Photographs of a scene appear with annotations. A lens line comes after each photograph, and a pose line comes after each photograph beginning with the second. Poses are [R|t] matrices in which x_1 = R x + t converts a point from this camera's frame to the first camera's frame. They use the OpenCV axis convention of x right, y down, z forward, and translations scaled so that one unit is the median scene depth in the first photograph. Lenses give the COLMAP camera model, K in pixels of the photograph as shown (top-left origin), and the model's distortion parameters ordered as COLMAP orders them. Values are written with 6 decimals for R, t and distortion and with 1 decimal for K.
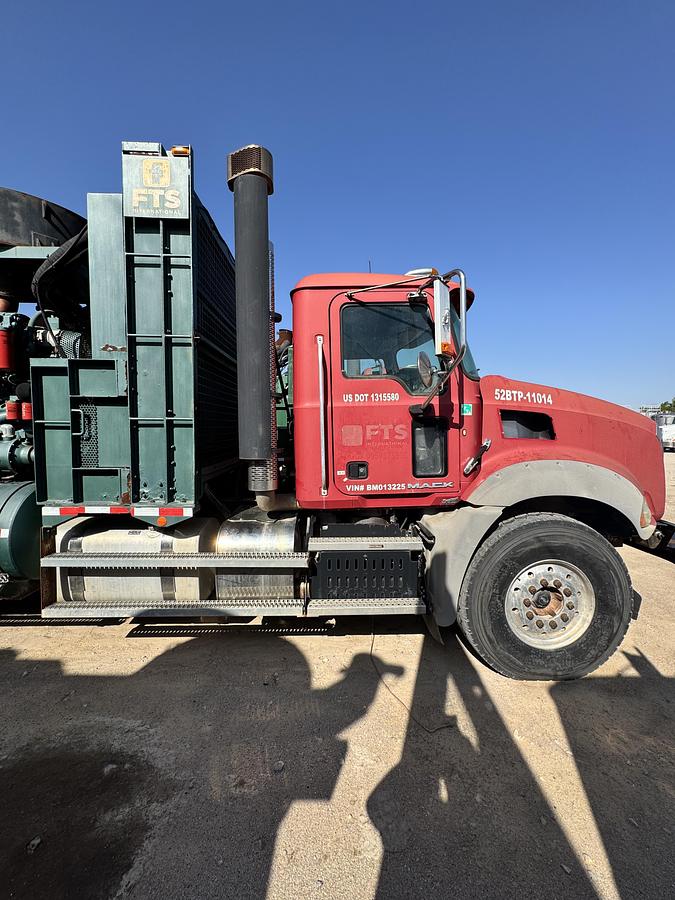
lens RADIAL K [[365.0, 0, 338.5], [0, 365.0, 452.4], [0, 0, 1]] dist [0.002631, 0.000110]
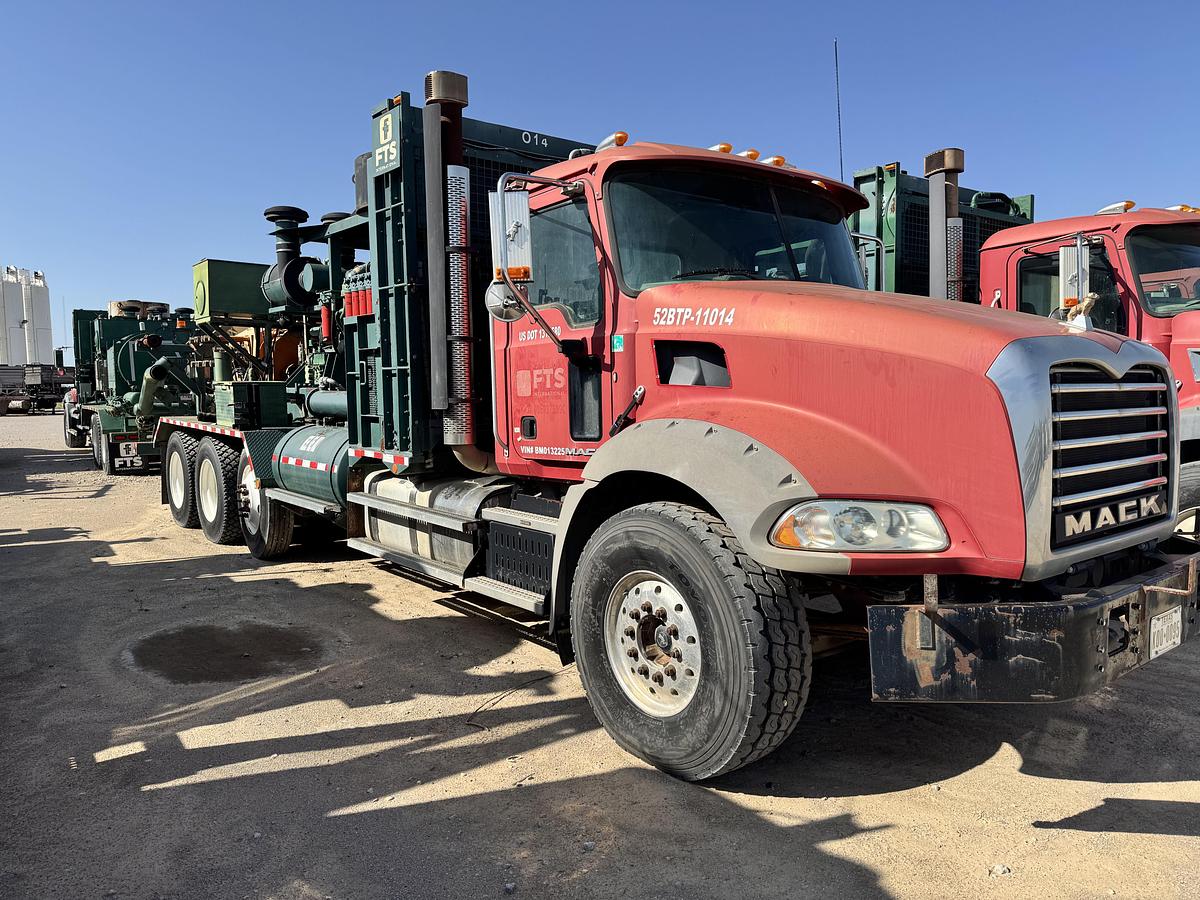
lens RADIAL K [[844.1, 0, 606.4], [0, 844.1, 448.2], [0, 0, 1]] dist [0.044436, -0.057524]
pose [[0.600508, 0.048308, -0.798159, 1.628141], [-0.044969, 0.998634, 0.026608, 0.038251], [0.798354, 0.019914, 0.601860, 0.036935]]
